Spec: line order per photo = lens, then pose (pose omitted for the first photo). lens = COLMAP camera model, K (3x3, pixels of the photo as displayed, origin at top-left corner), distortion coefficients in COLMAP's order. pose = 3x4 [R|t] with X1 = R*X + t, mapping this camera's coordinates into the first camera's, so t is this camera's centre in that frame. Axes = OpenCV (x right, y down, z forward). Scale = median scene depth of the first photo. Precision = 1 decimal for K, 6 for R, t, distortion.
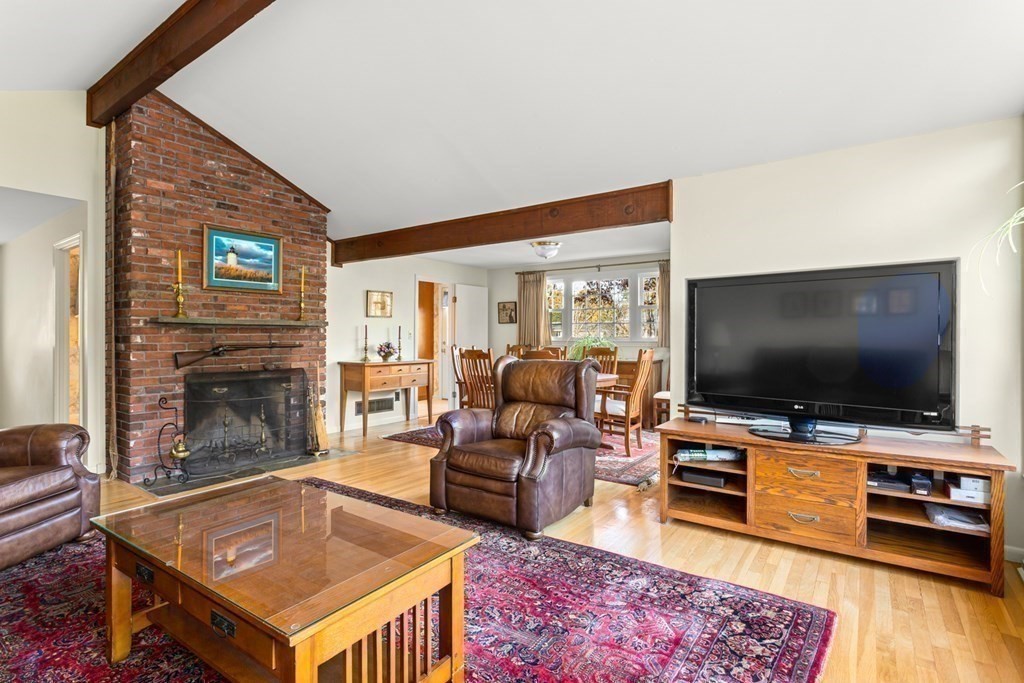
lens RADIAL K [[527.2, 0, 500.6], [0, 527.2, 335.0], [0, 0, 1]] dist [-0.004362, 0.001091]
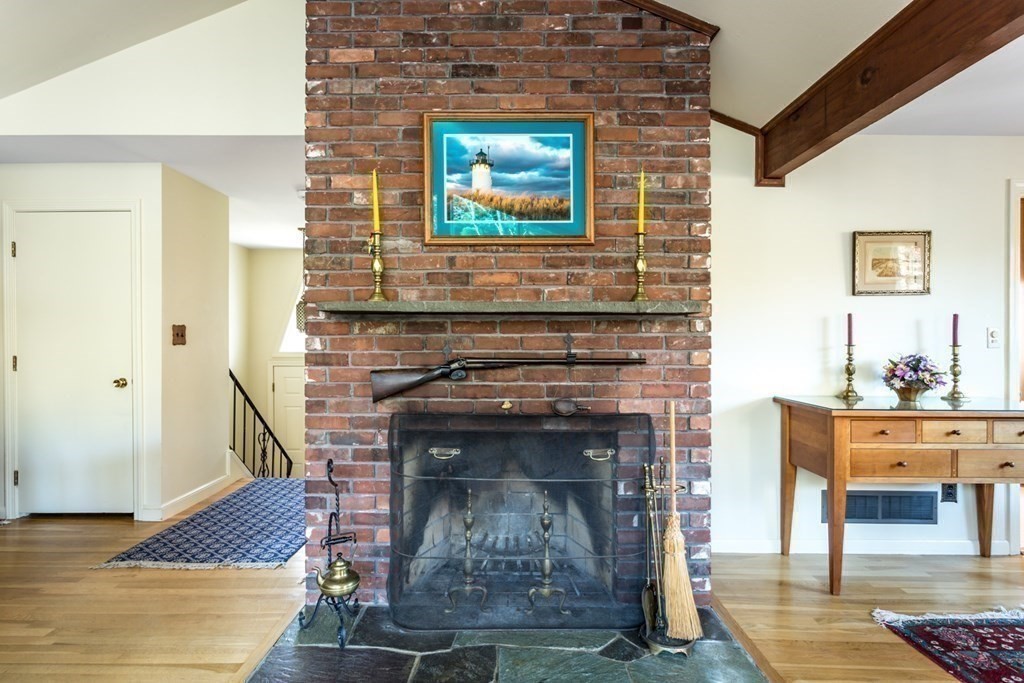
lens RADIAL K [[527.2, 0, 500.6], [0, 527.2, 335.0], [0, 0, 1]] dist [-0.004362, 0.001091]
pose [[0.597269, -0.008376, -0.801997, -0.110499], [0.000052, 0.999946, -0.010404, 0.003594], [0.802041, 0.006172, 0.597237, 0.685491]]
